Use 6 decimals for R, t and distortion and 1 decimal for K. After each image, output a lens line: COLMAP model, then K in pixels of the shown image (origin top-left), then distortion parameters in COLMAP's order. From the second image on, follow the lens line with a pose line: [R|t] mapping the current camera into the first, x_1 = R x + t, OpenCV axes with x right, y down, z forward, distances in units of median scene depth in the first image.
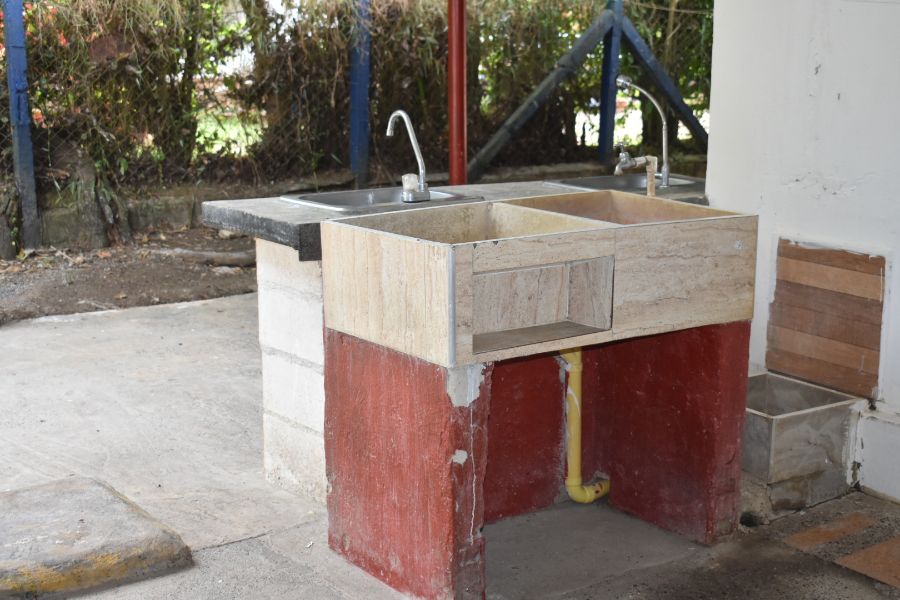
lens RADIAL K [[1344.6, 0, 450.0], [0, 1344.6, 300.0], [0, 0, 1]] dist [0.010825, 0.031353]
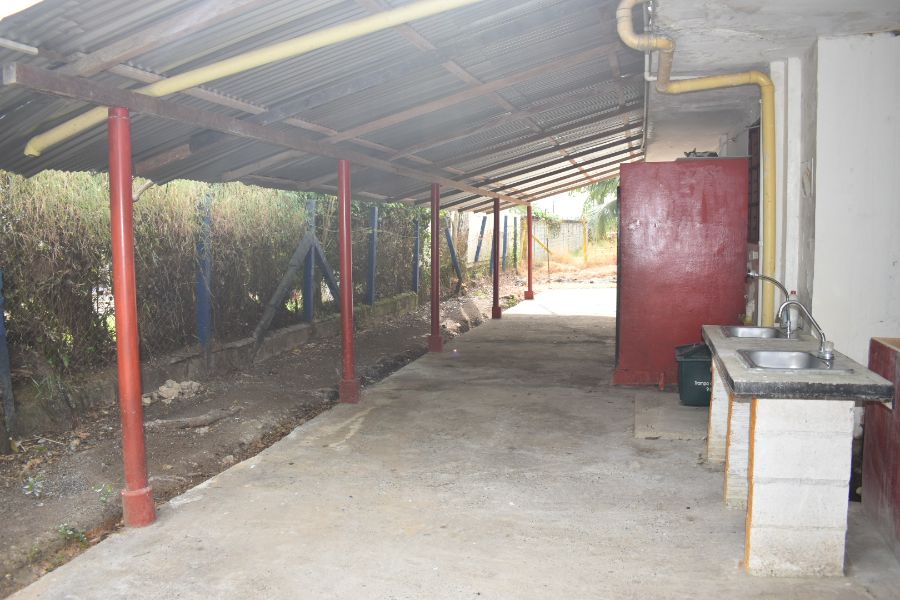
lens RADIAL K [[708.9, 0, 450.0], [0, 708.9, 300.0], [0, 0, 1]] dist [-0.097889, 0.000309]
pose [[0.775766, -0.074074, 0.626658, -0.518311], [0.143601, 0.987753, -0.061013, -0.093413], [-0.614464, 0.137320, 0.776902, 0.411294]]
